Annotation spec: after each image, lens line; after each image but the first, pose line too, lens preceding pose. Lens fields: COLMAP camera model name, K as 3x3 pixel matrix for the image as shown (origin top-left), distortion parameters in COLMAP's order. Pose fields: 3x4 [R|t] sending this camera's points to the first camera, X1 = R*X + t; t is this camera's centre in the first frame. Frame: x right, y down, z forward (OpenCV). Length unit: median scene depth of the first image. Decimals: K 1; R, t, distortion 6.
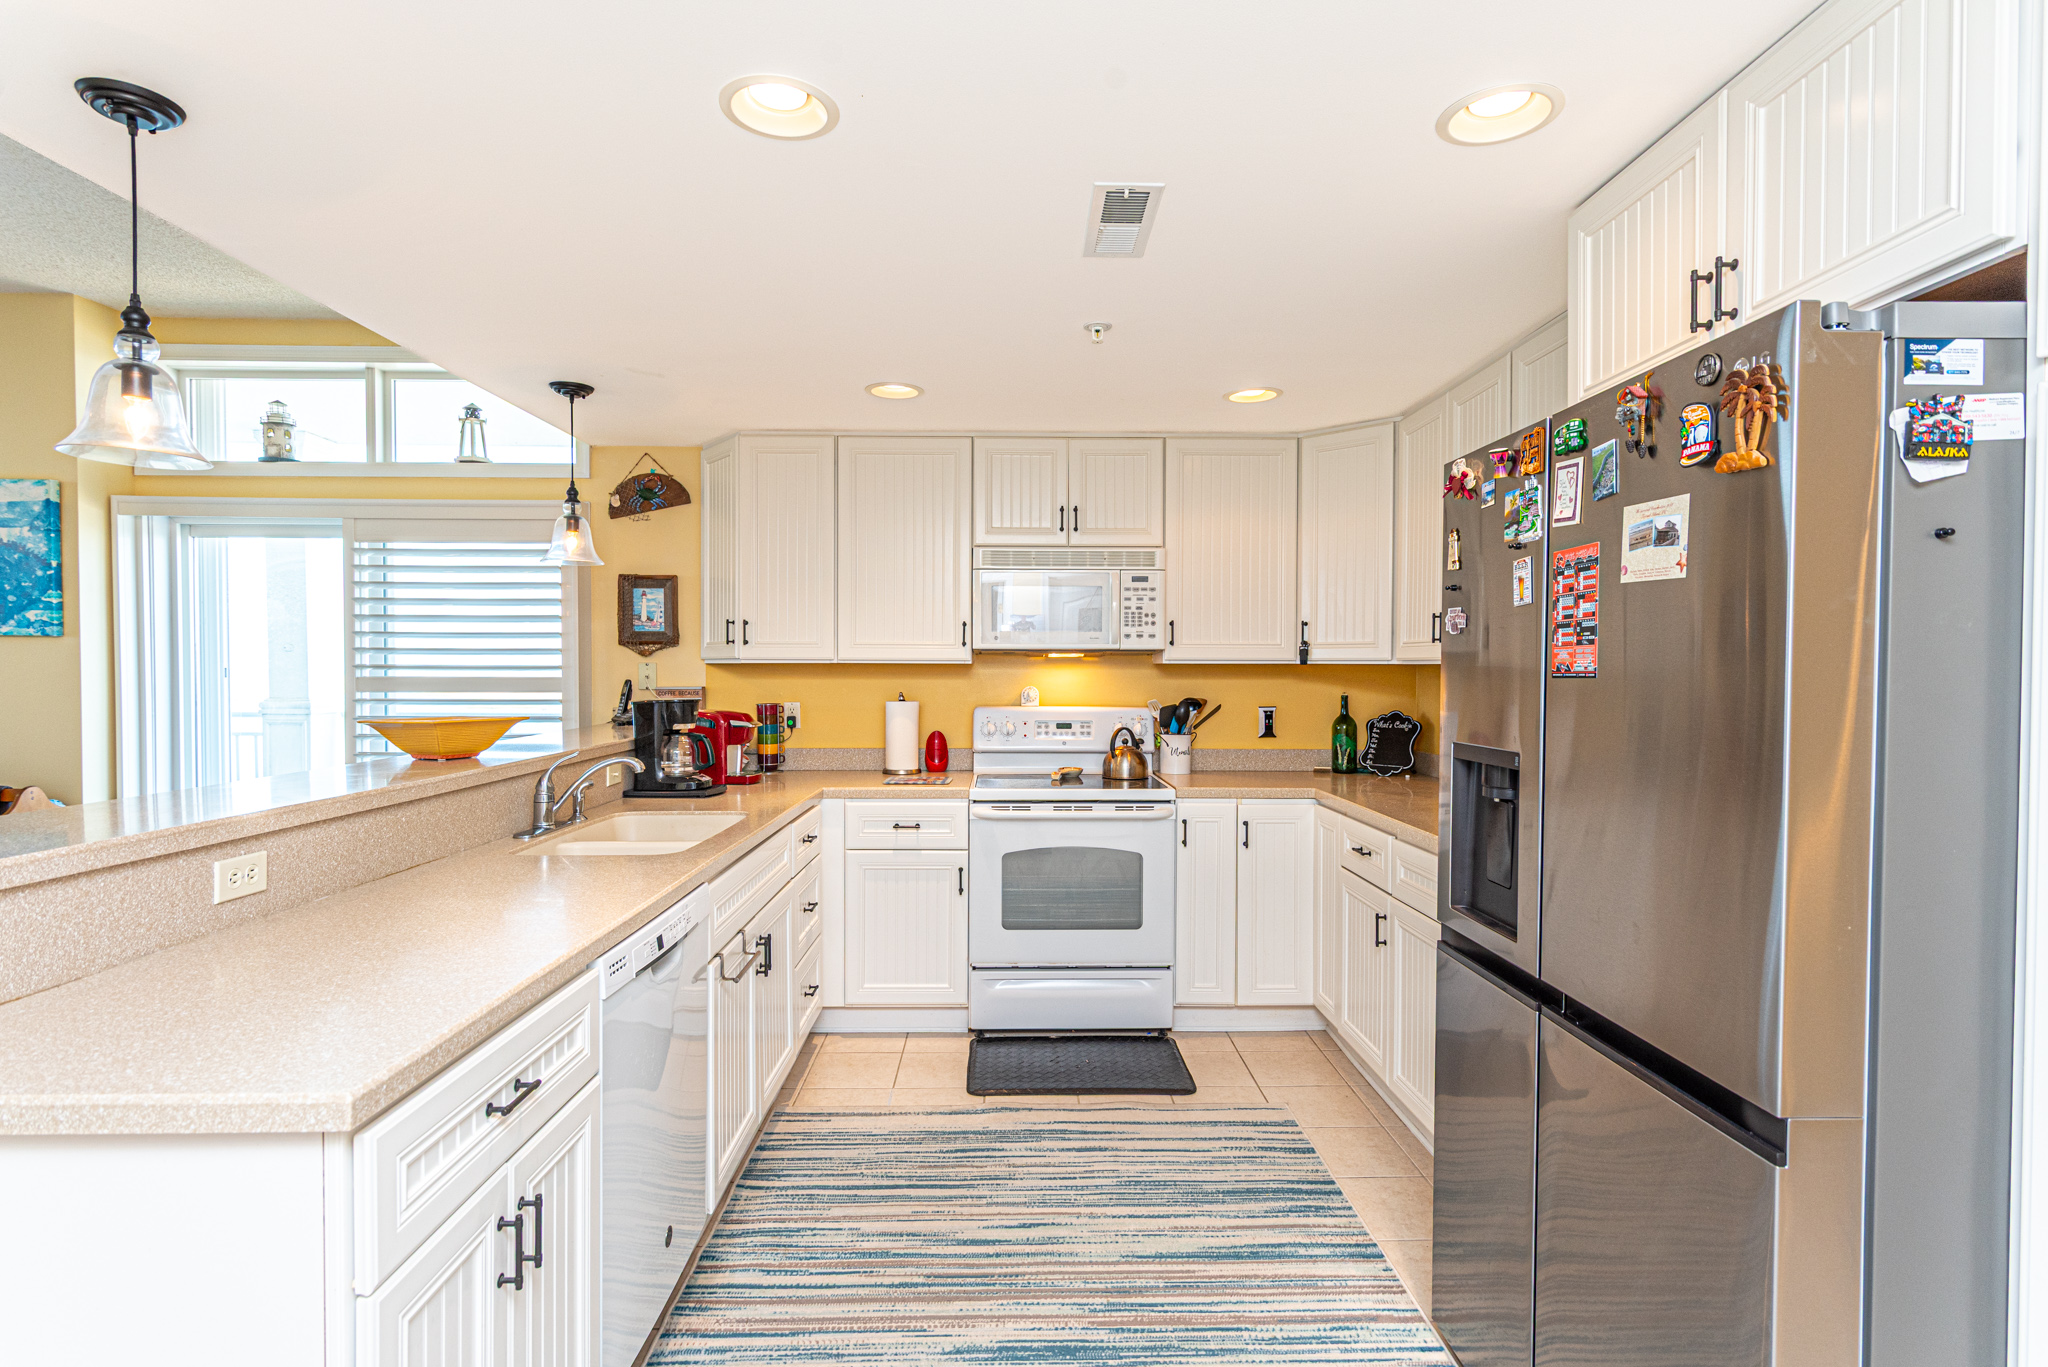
lens RADIAL K [[1007.8, 0, 1011.9], [0, 1007.8, 689.8], [0, 0, 1]] dist [0.002746, 0.000403]
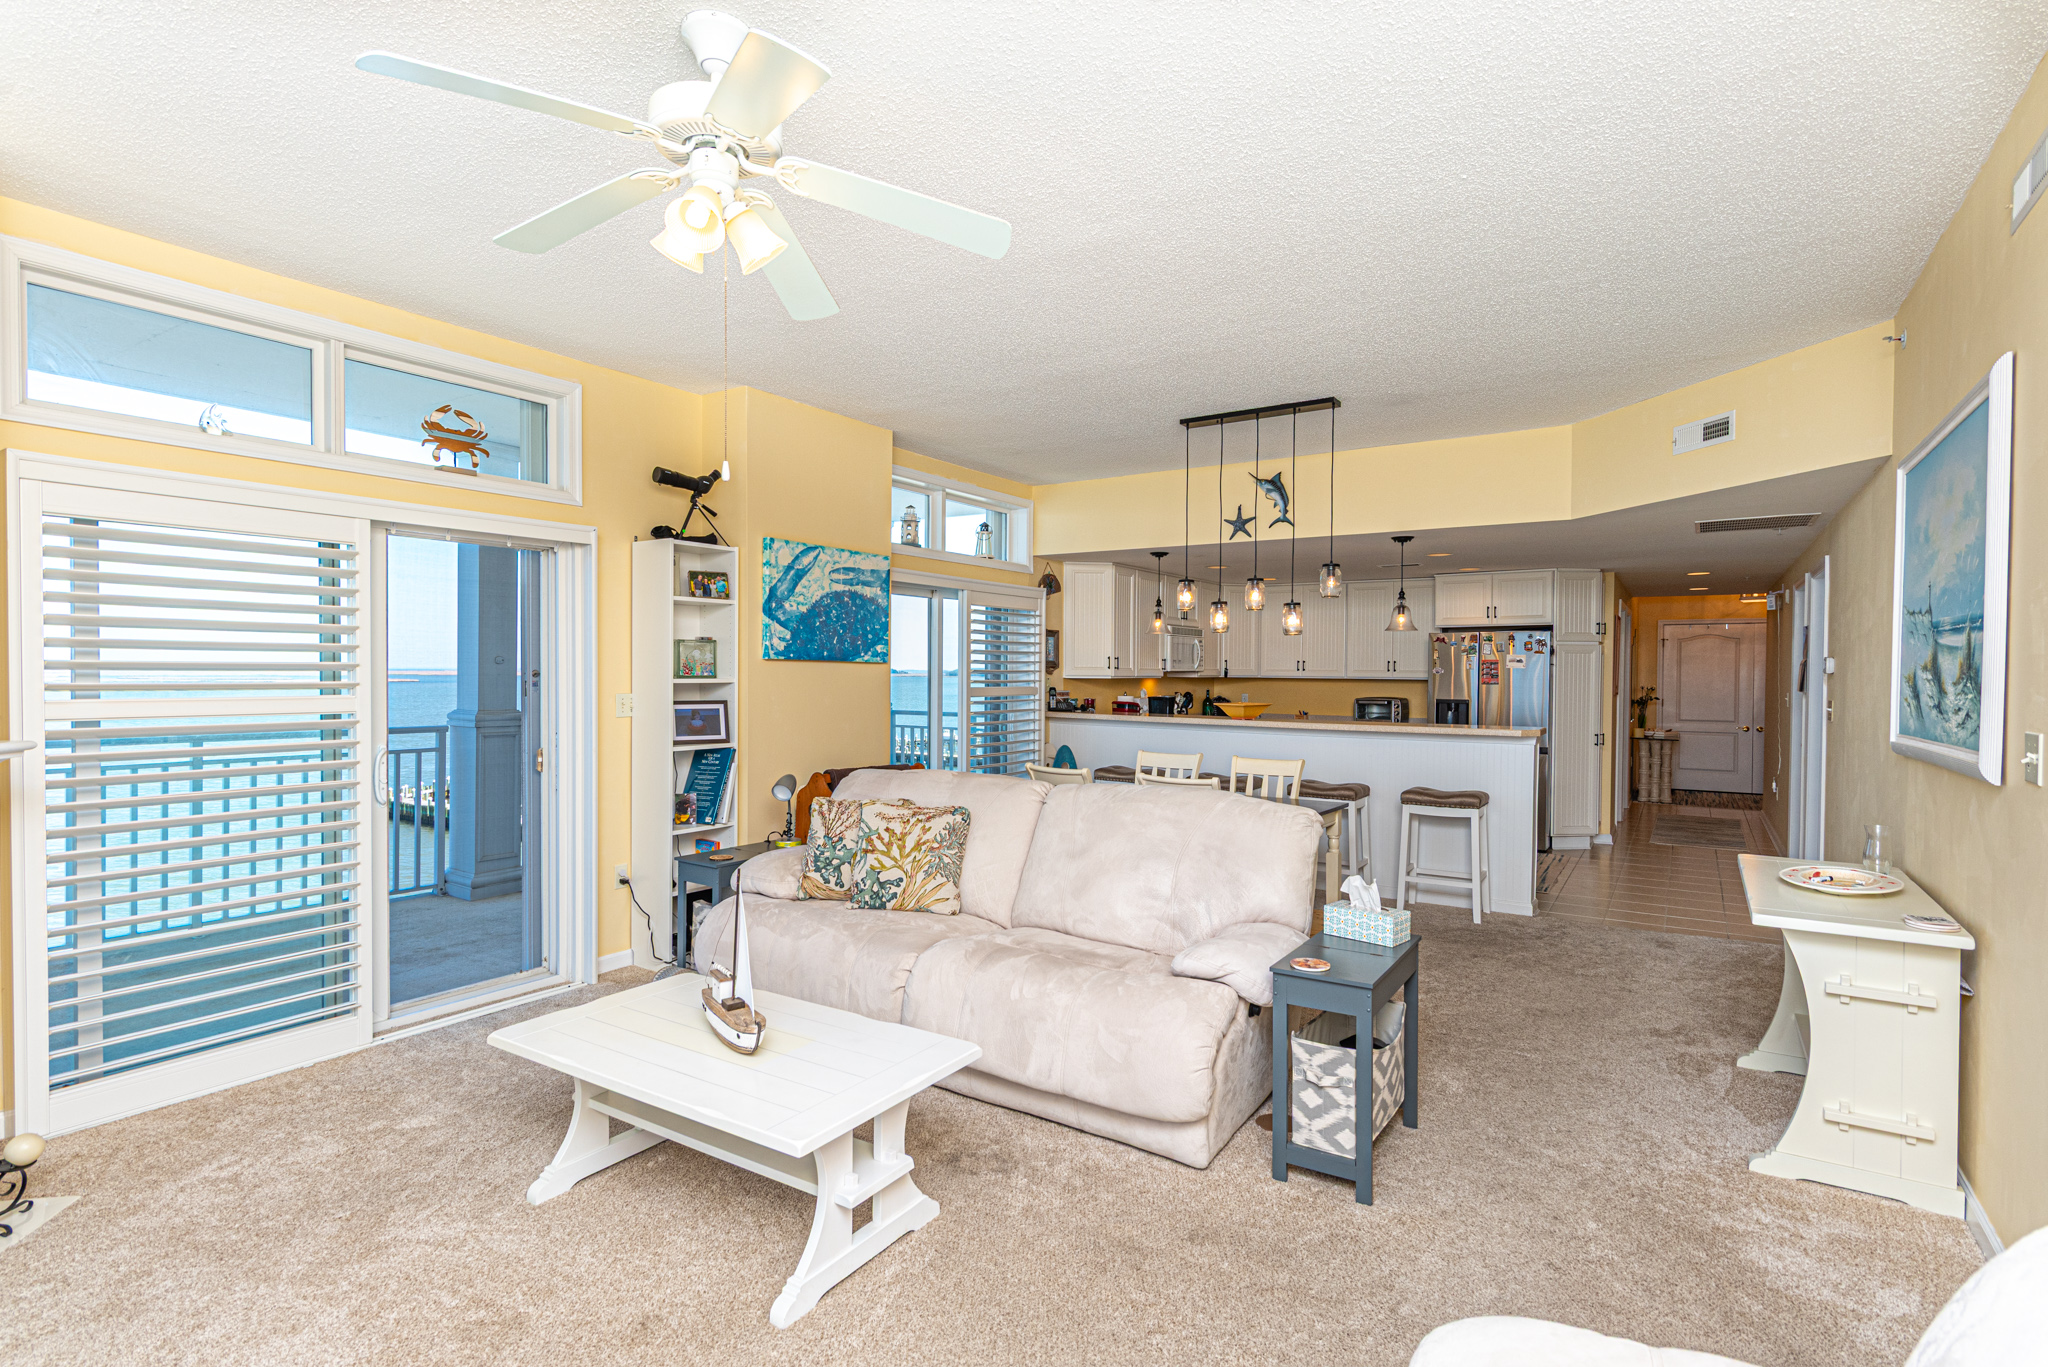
lens RADIAL K [[1007.8, 0, 1011.9], [0, 1007.8, 689.8], [0, 0, 1]] dist [0.002746, 0.000403]
pose [[0.570453, -0.015978, 0.821175, -1.983715], [0.011666, 0.999868, 0.011351, -0.027578], [-0.821247, 0.003105, 0.570564, 0.016811]]
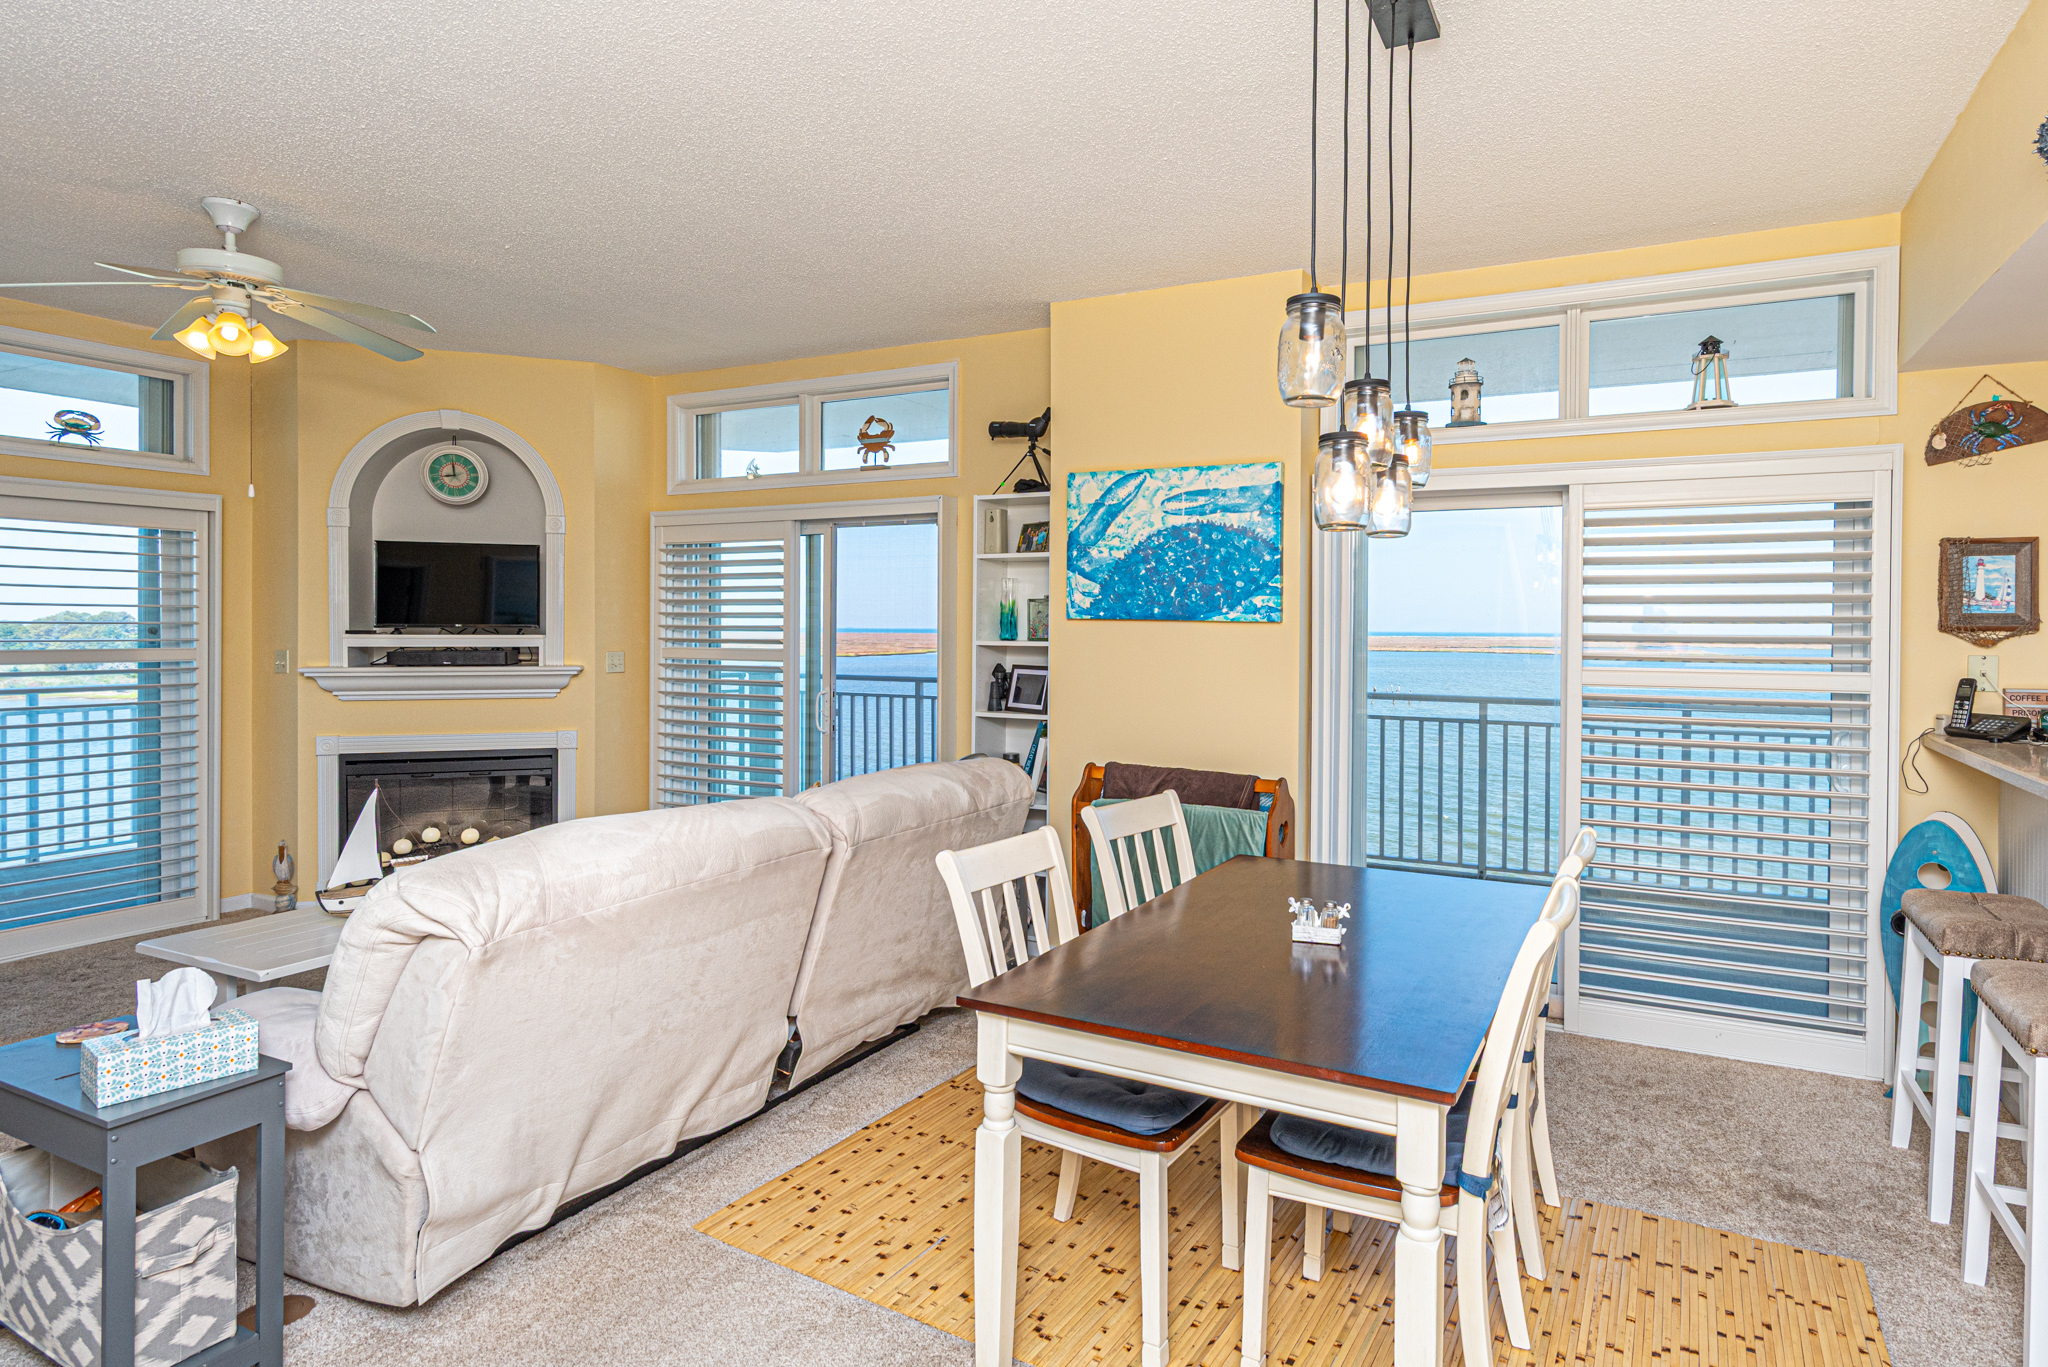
lens RADIAL K [[1097.3, 0, 1100.5], [0, 1097.3, 638.6], [0, 0, 1]] dist [0.004896, 0.000383]
pose [[0.893249, 0.007190, -0.449505, -0.606720], [-0.013487, 0.999851, -0.010808, -0.022783], [0.449360, 0.015717, 0.893212, -0.020498]]
